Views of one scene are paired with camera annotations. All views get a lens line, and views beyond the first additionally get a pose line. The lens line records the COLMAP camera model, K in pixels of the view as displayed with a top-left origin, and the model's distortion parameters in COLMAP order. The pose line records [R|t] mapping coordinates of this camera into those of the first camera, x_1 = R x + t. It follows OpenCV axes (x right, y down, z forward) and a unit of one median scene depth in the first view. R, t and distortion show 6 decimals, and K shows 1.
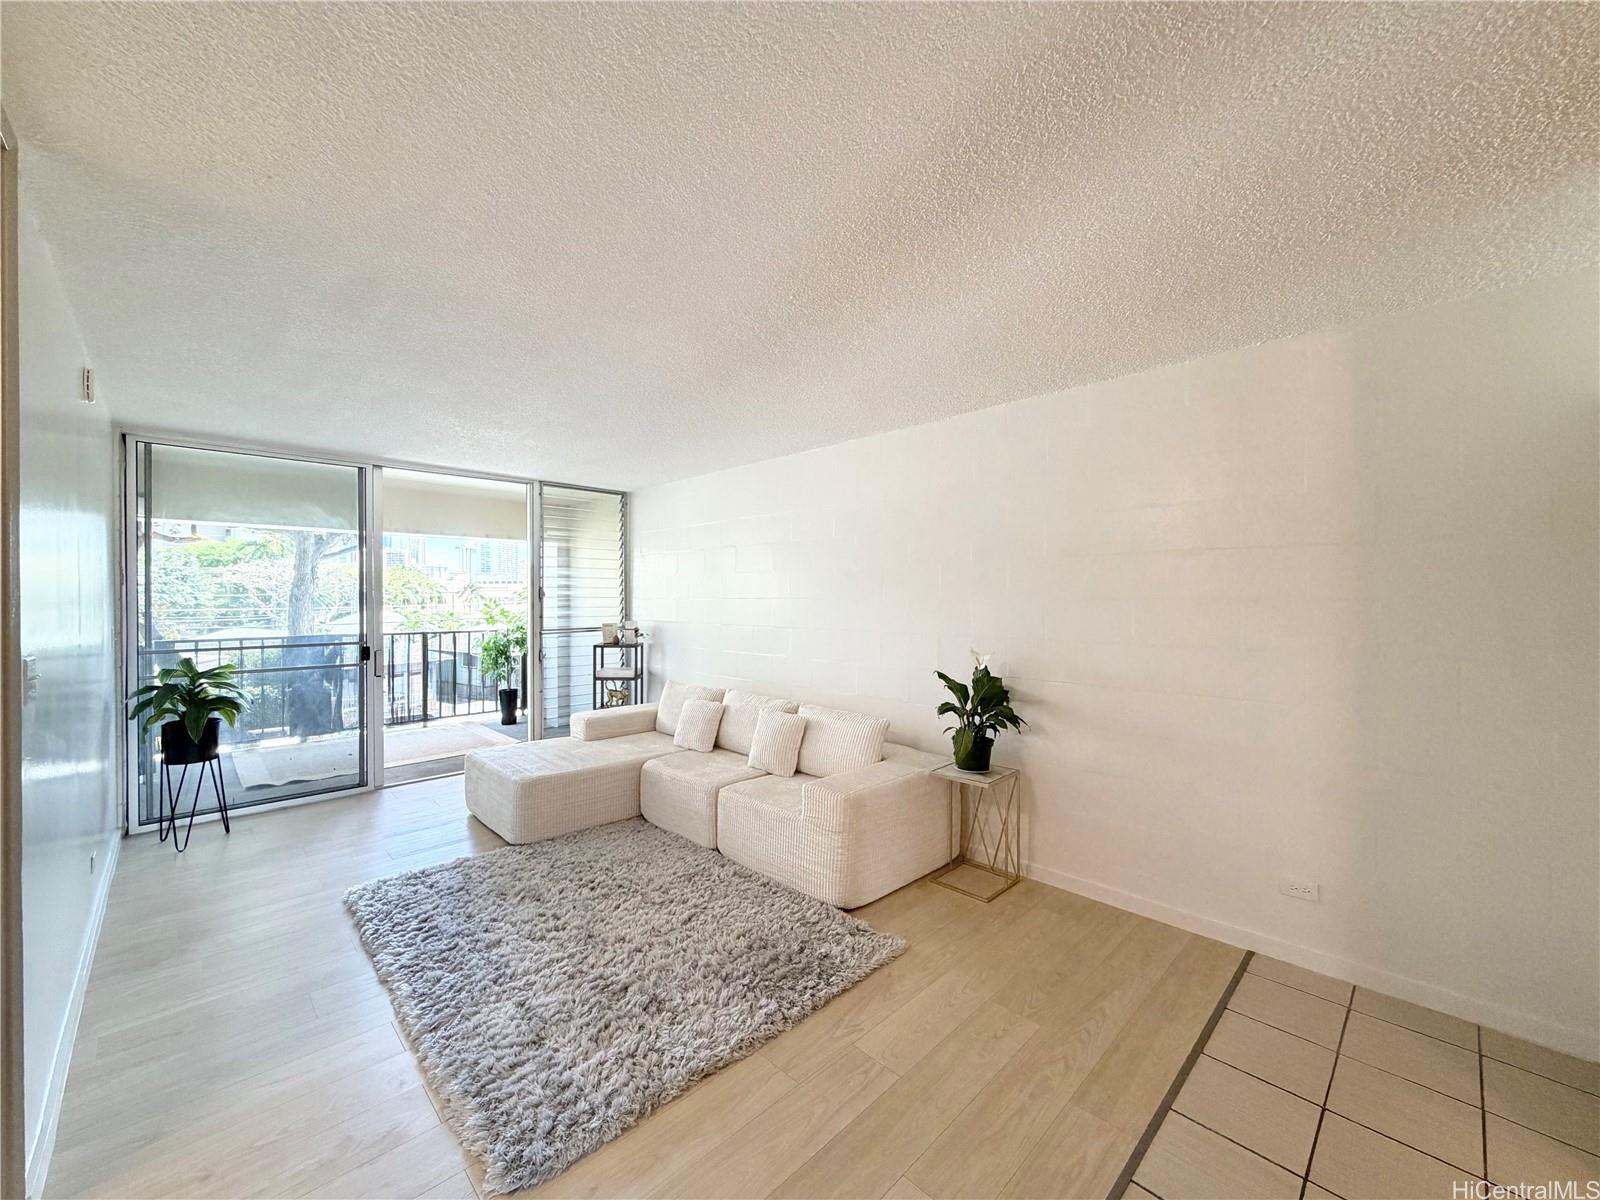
lens RADIAL K [[634.8, 0, 796.5], [0, 634.8, 601.1], [0, 0, 1]] dist [0.001342, 0.000083]
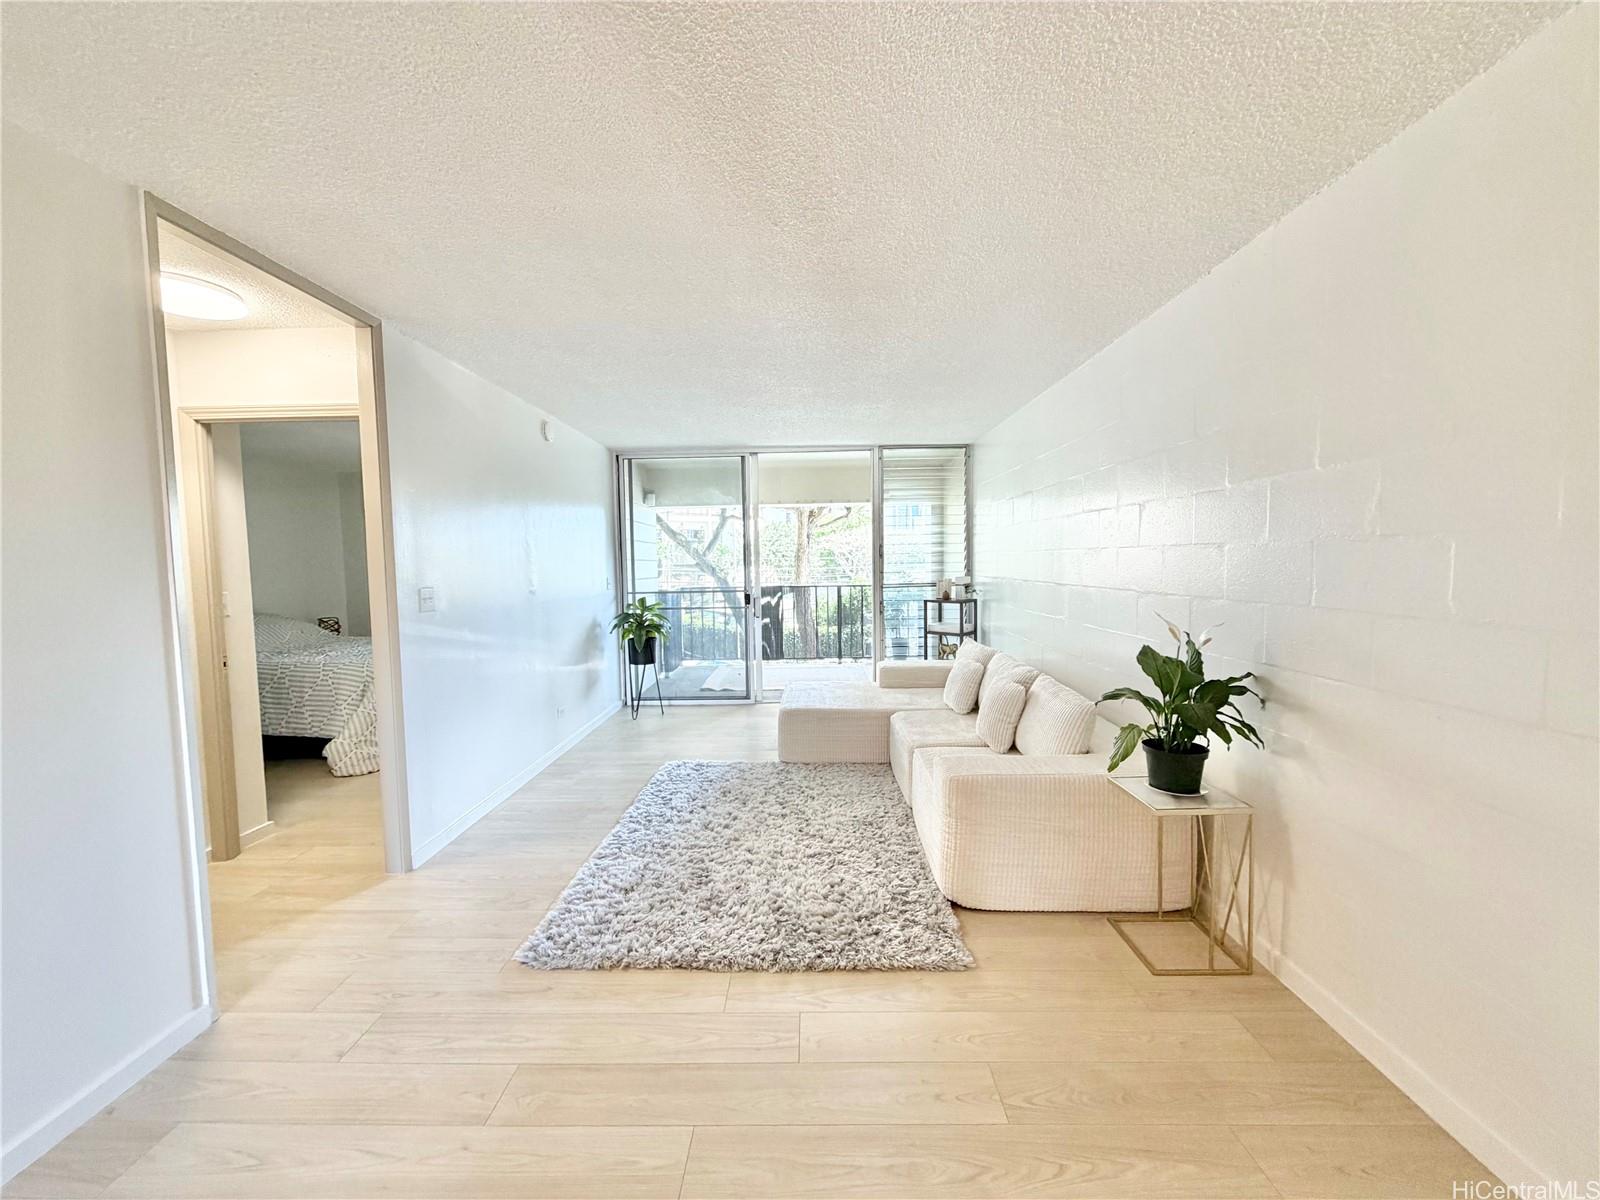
lens RADIAL K [[634.8, 0, 796.5], [0, 634.8, 601.1], [0, 0, 1]] dist [0.001342, 0.000083]
pose [[0.699728, 0.034727, -0.713565, 0.401515], [0.012264, 0.998087, 0.060600, 0.010470], [0.714304, -0.051155, 0.697963, 0.192433]]
